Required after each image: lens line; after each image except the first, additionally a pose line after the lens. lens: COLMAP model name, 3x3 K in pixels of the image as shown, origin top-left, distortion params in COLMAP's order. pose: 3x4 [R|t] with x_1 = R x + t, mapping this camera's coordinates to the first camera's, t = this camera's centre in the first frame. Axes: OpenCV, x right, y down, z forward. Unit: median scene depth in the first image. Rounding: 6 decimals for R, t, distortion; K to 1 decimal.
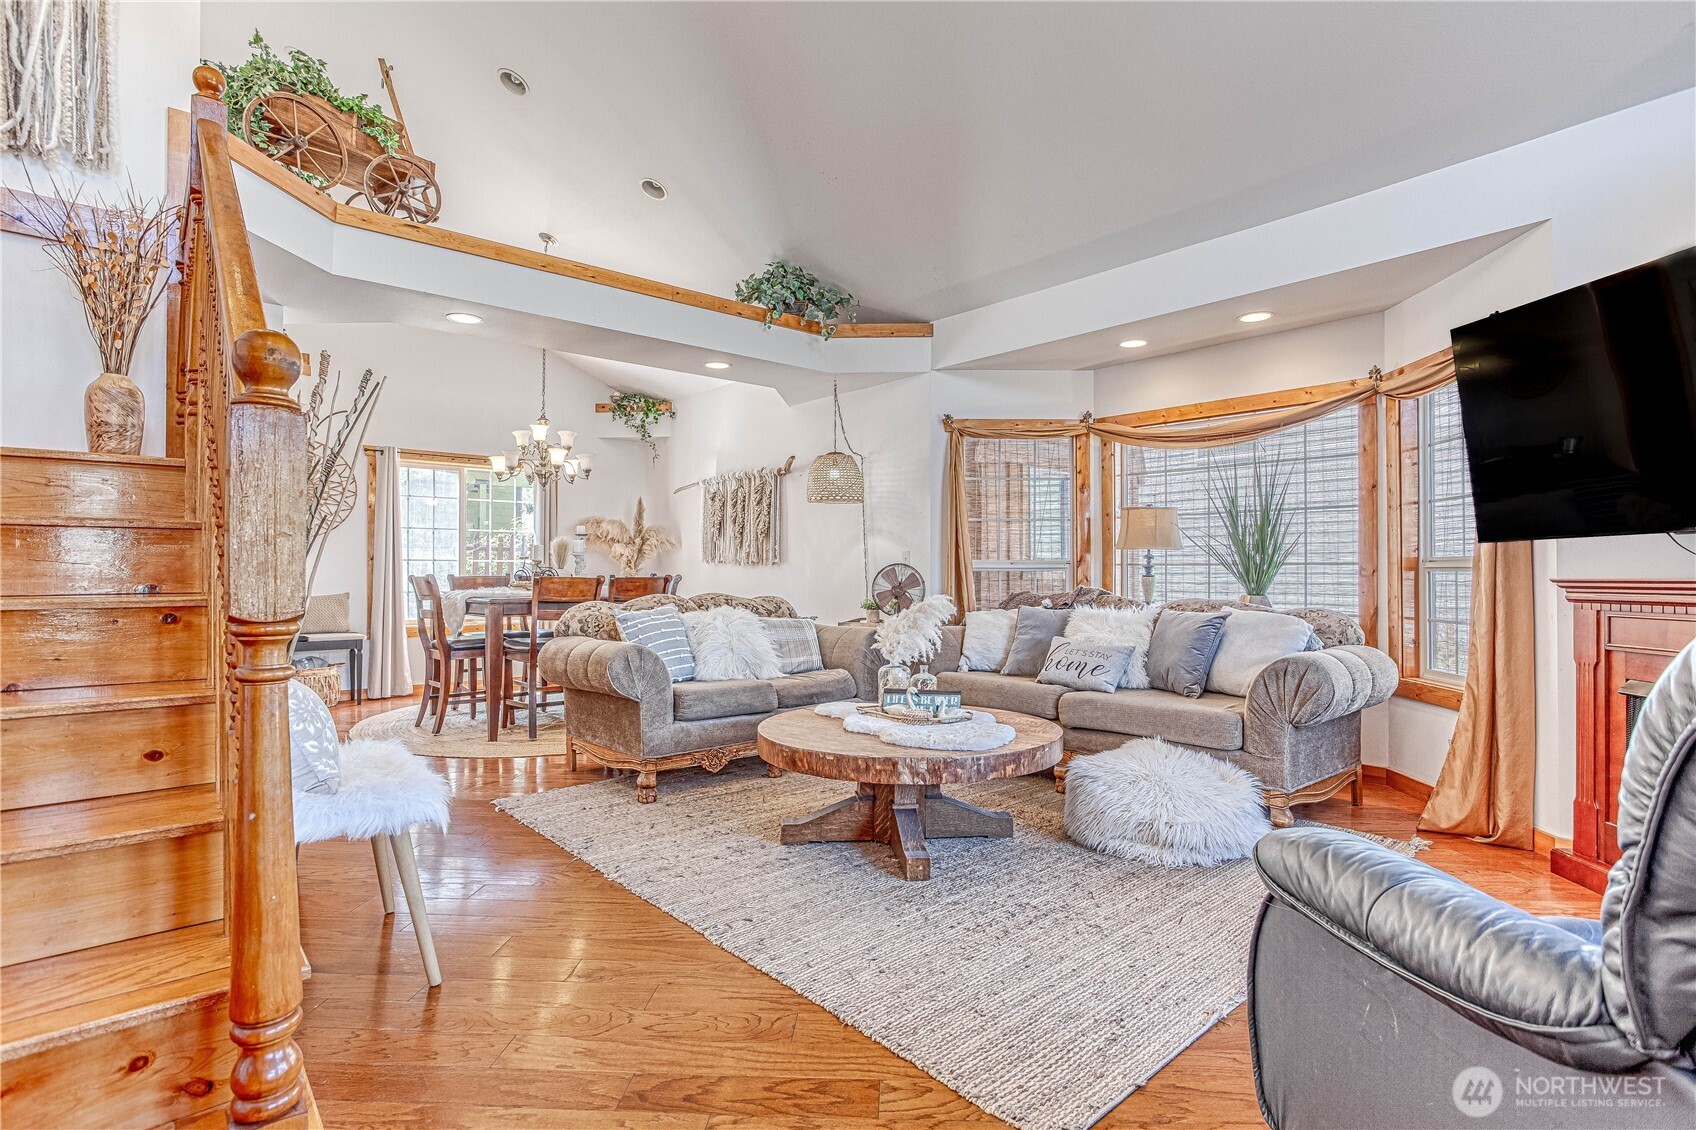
lens RADIAL K [[827.3, 0, 876.6], [0, 827.3, 562.9], [0, 0, 1]] dist [-0.021738, 0.004020]
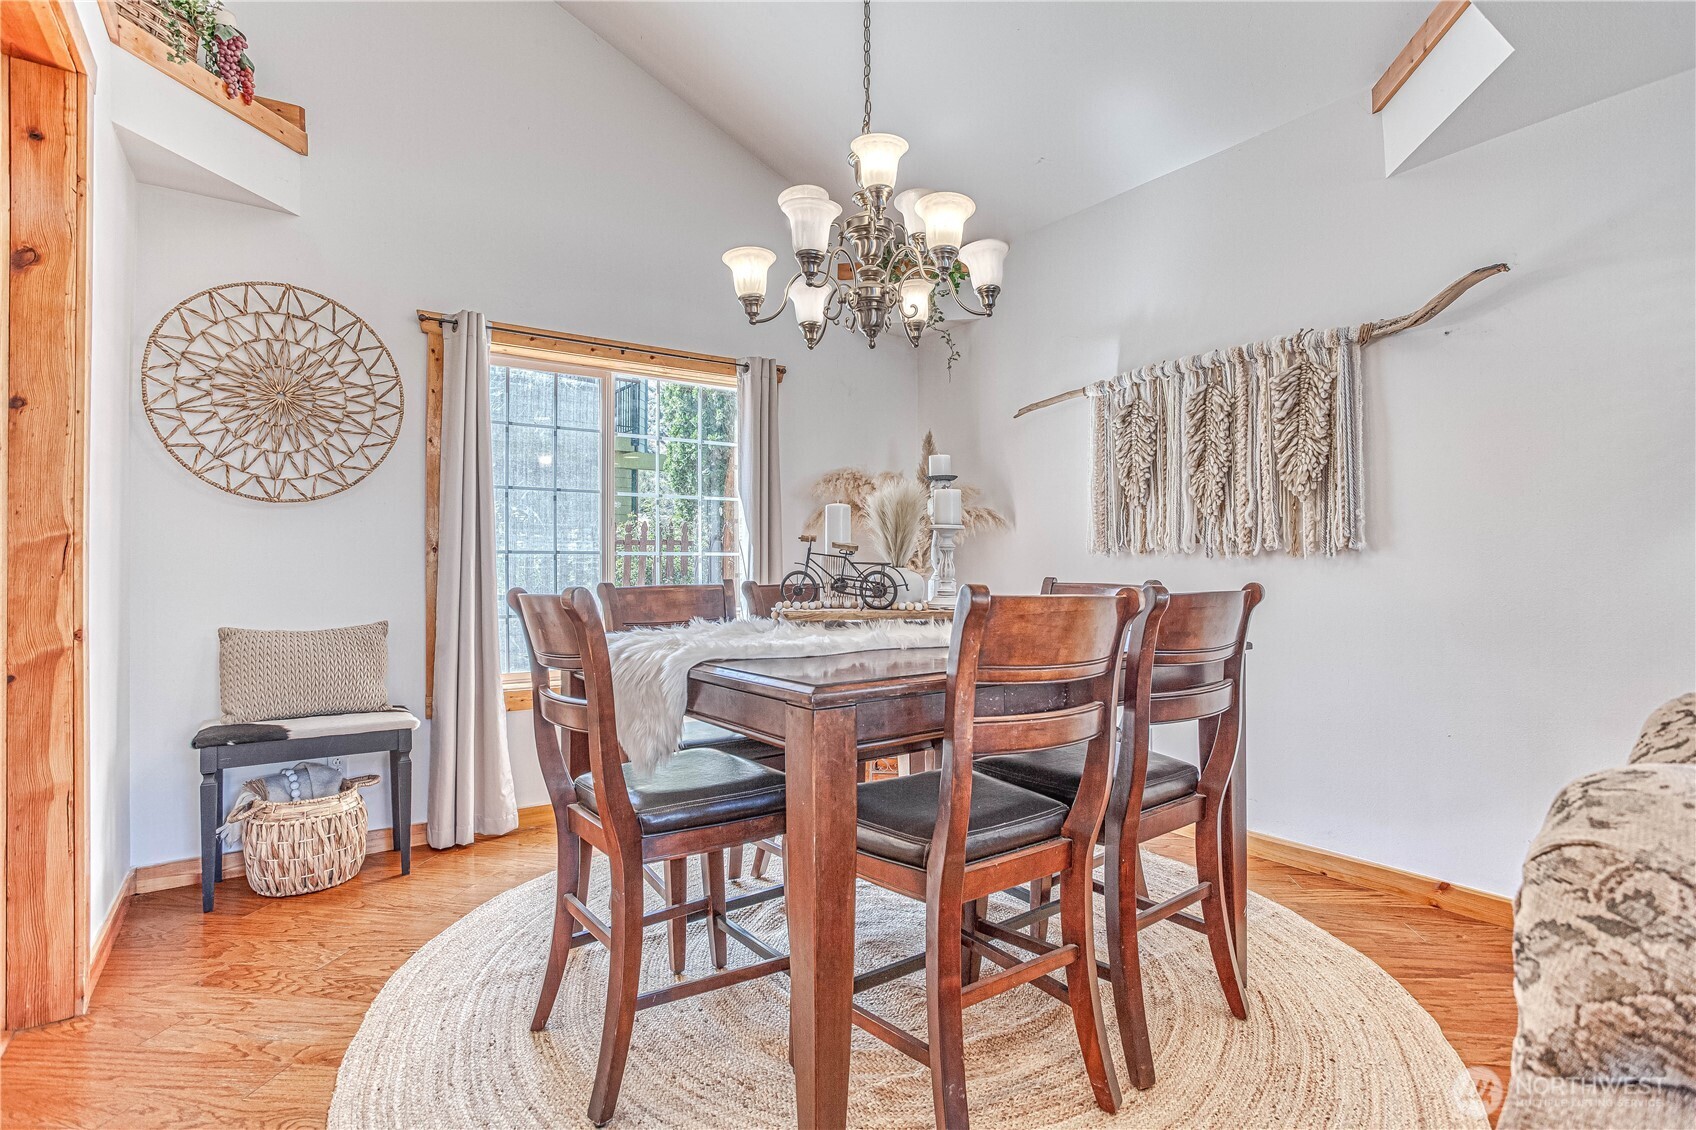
lens RADIAL K [[827.3, 0, 857.8], [0, 827.3, 561.1], [0, 0, 1]] dist [-0.021738, 0.004020]
pose [[0.993578, -0.004730, -0.113050, -0.375372], [0.004549, 0.999988, -0.001857, 0.004605], [0.113057, 0.001331, 0.993588, 0.654805]]
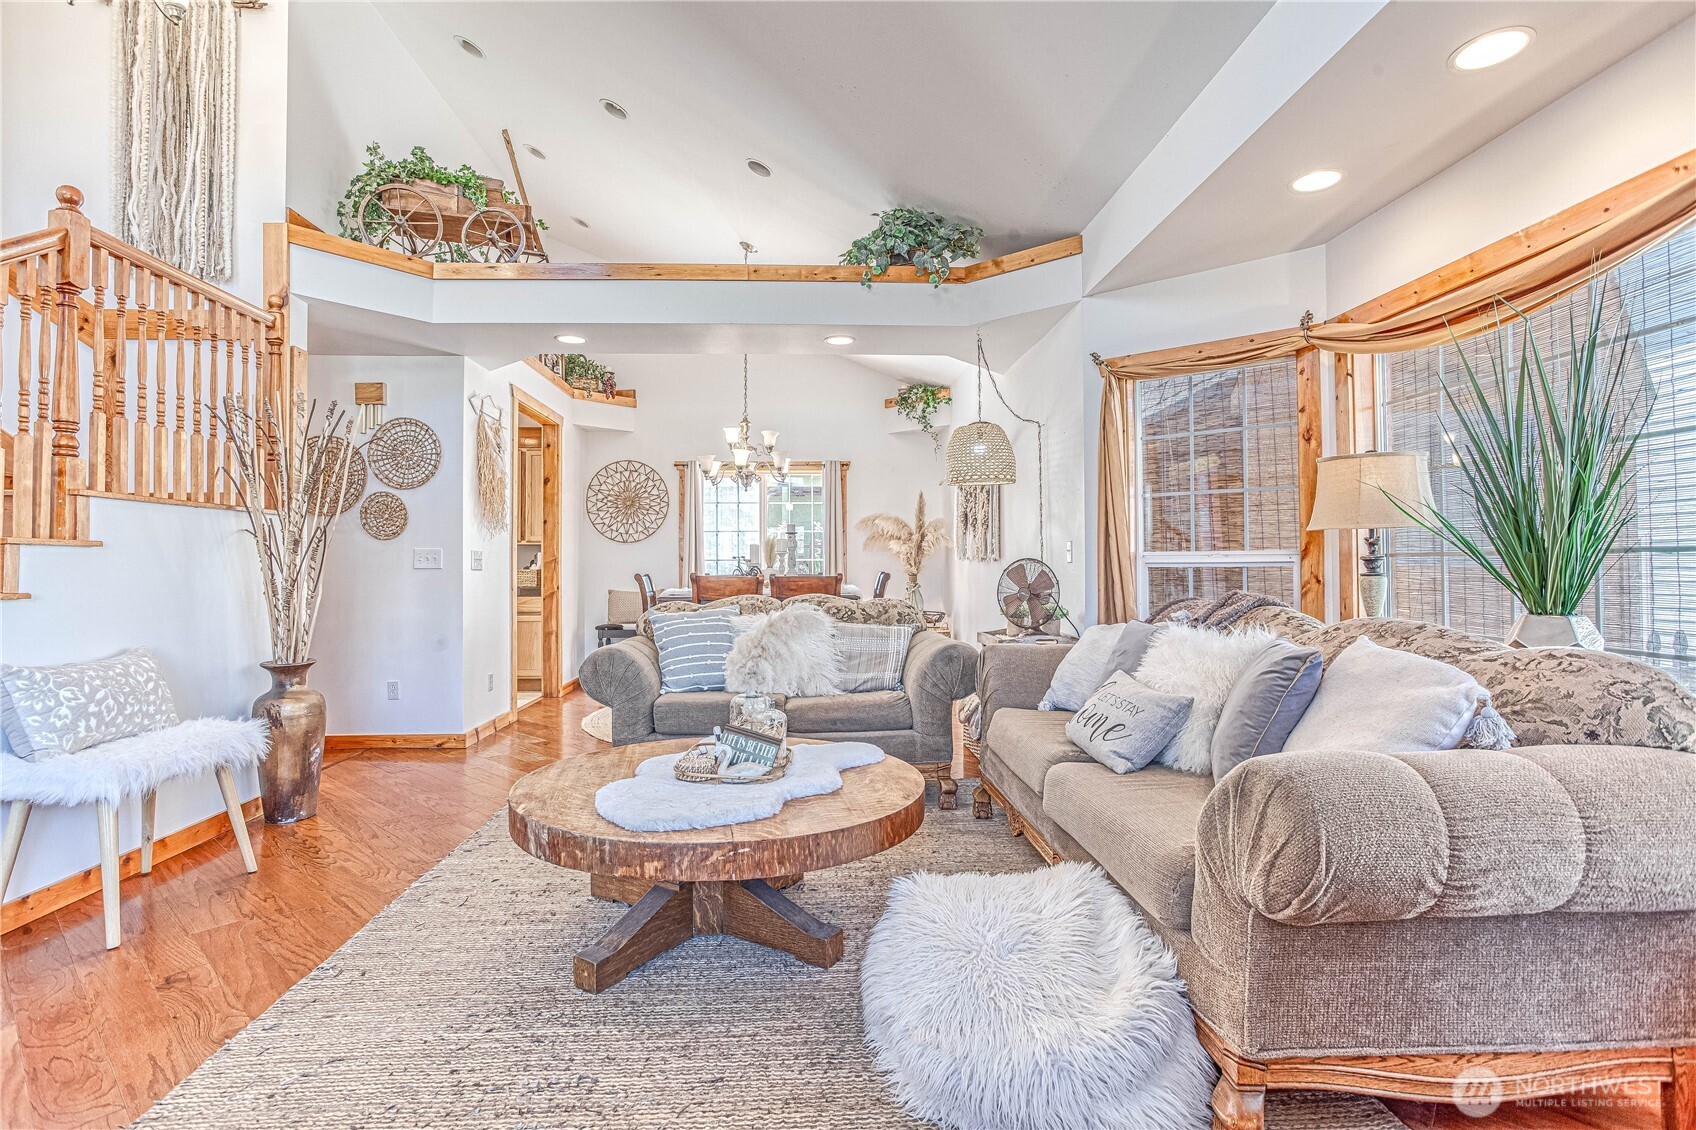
lens RADIAL K [[827.3, 0, 836.3], [0, 827.3, 552.3], [0, 0, 1]] dist [-0.021738, 0.004020]
pose [[0.778269, -0.016807, -0.627706, 0.337604], [0.012604, 0.999858, -0.011143, 0.000880], [0.627805, 0.000761, 0.778370, 0.273031]]
